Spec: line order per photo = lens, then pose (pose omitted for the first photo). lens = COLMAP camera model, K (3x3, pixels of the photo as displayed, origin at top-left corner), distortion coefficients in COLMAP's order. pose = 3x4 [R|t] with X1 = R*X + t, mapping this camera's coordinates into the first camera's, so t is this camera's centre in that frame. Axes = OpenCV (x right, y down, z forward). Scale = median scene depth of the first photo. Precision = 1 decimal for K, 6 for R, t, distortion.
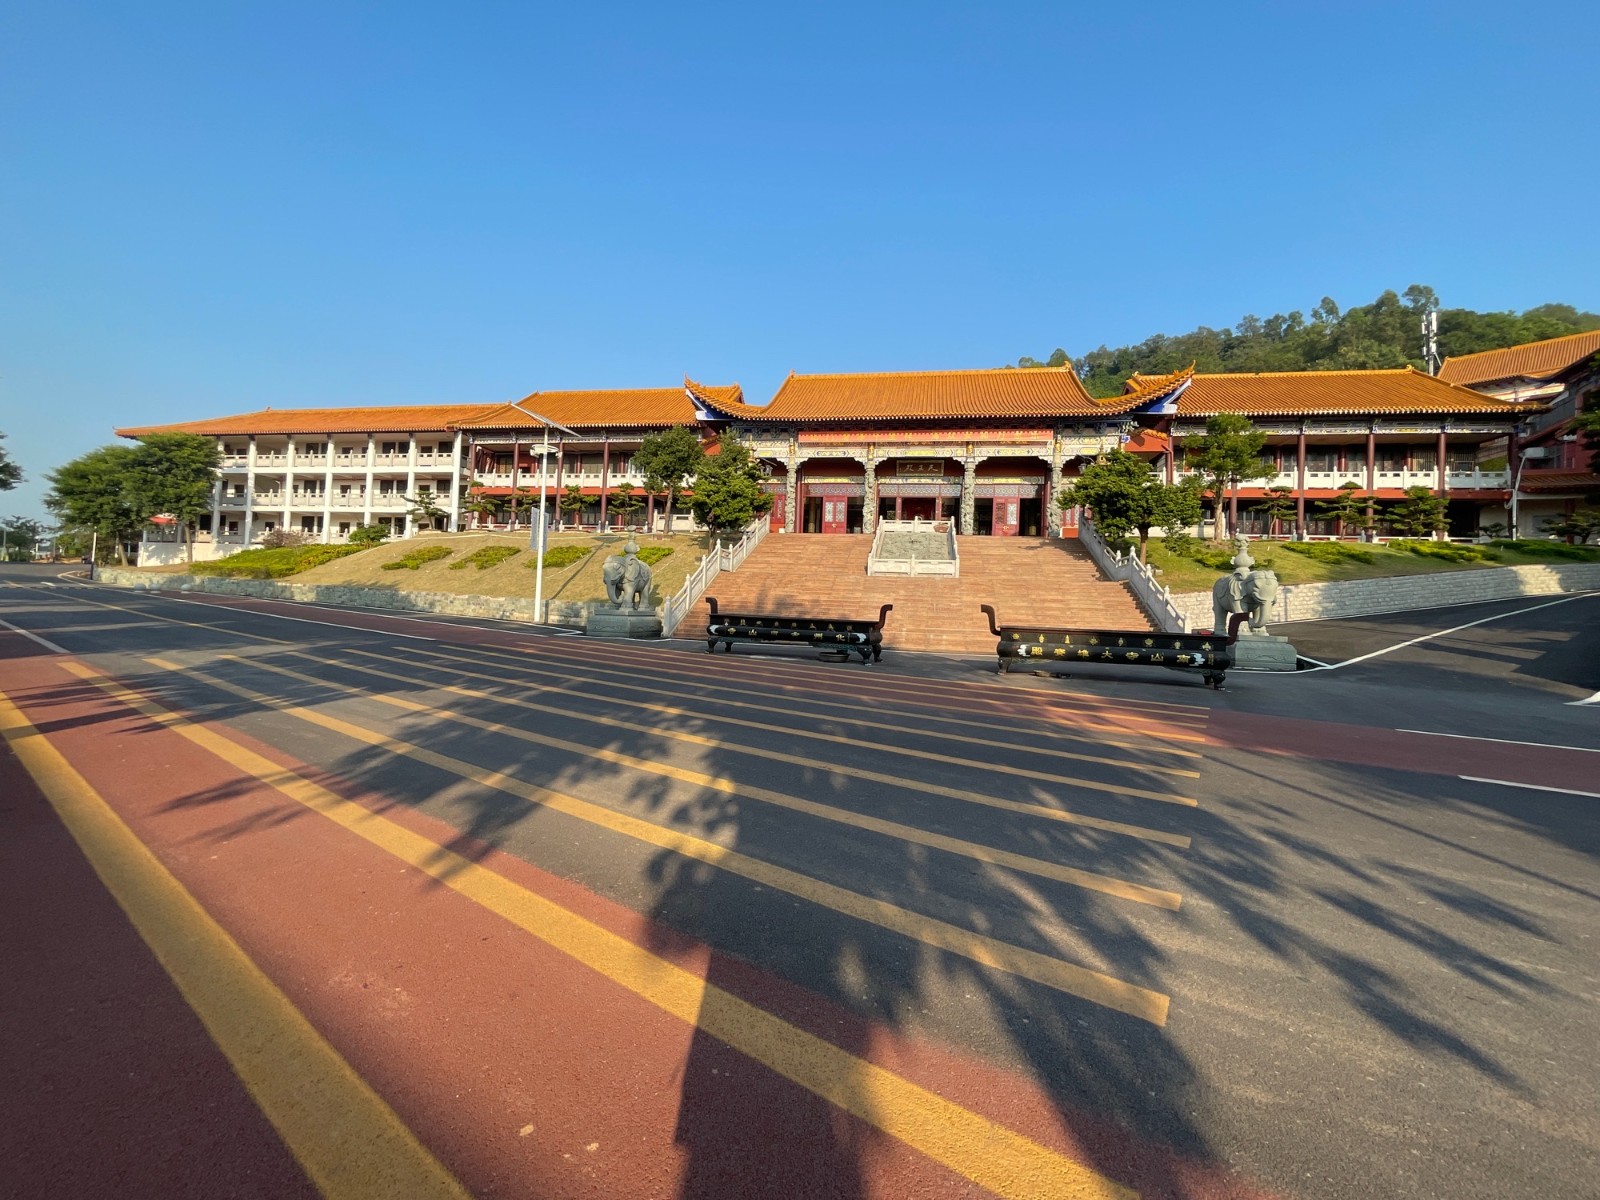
lens RADIAL K [[647.9, 0, 800.0], [0, 647.9, 600.0], [0, 0, 1]] dist [-0.001930, -0.000068]
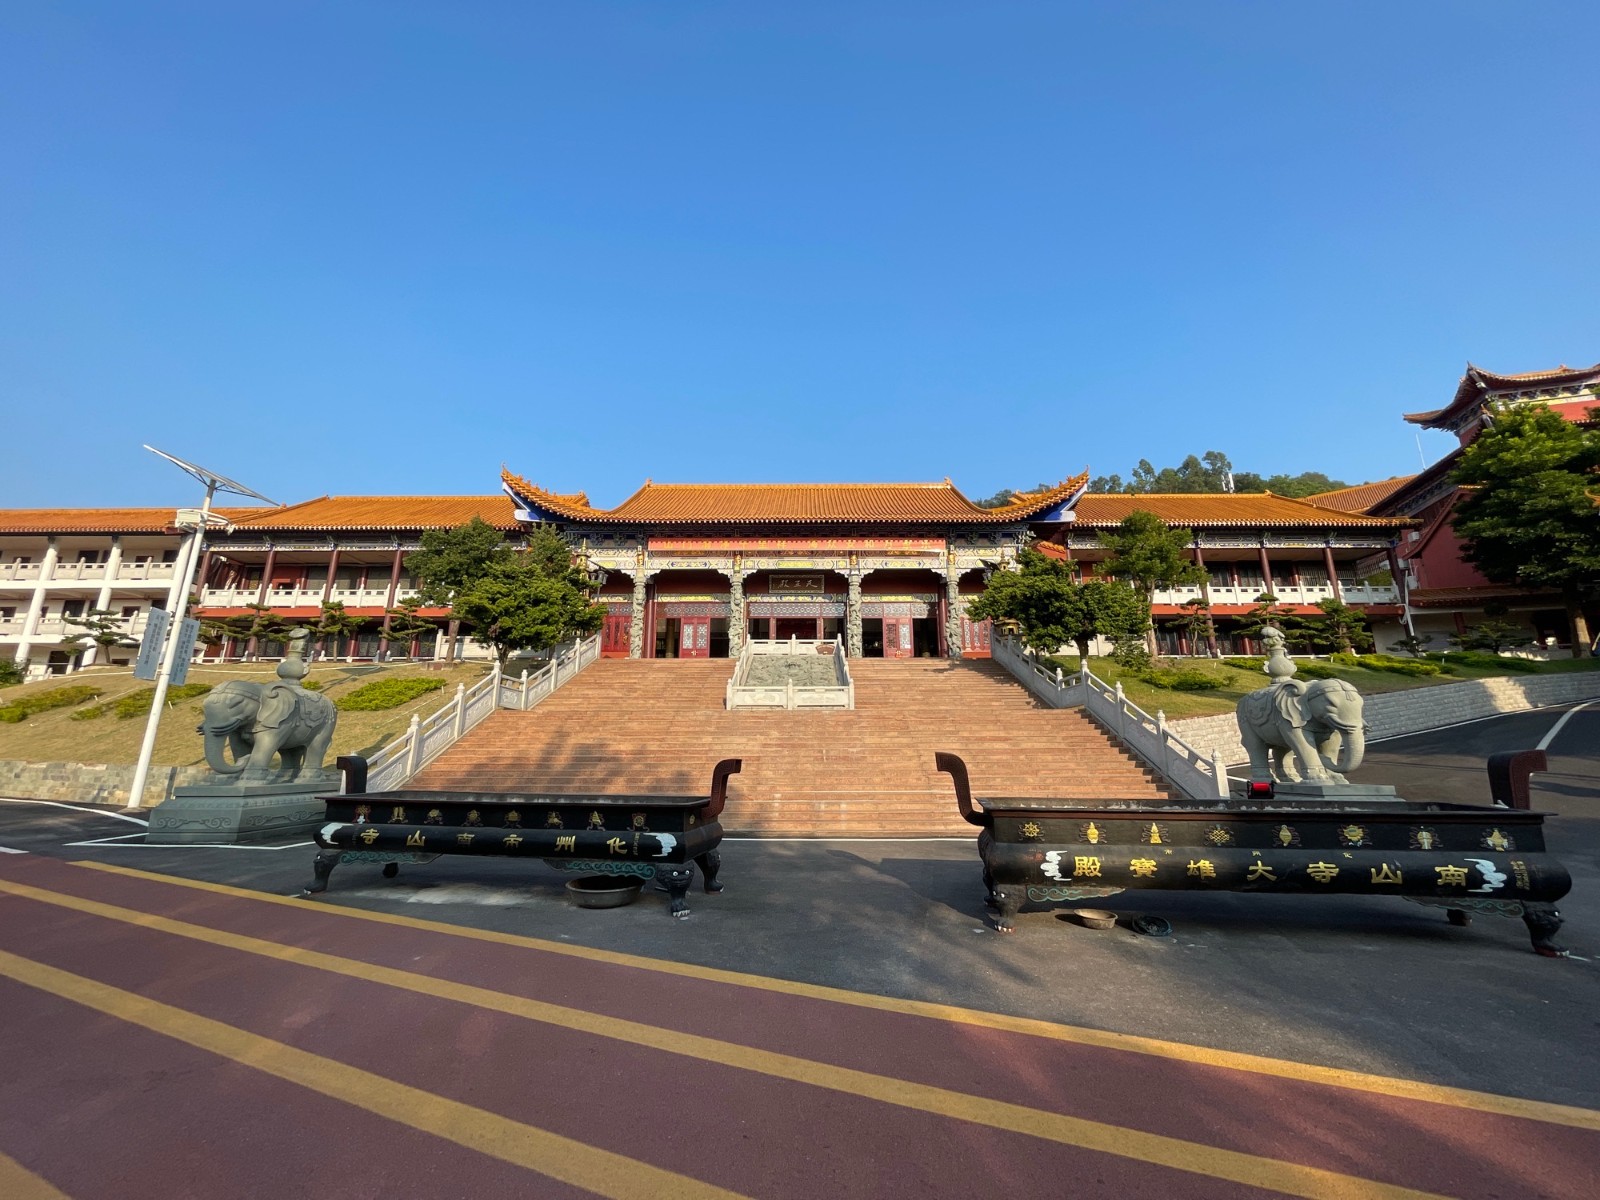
lens RADIAL K [[647.9, 0, 800.0], [0, 647.9, 600.0], [0, 0, 1]] dist [-0.001930, -0.000068]
pose [[0.983444, 0.004576, 0.181156, 0.041224], [0.035211, 0.975803, -0.215798, -0.000956], [-0.177760, 0.218604, 0.959486, 0.217545]]
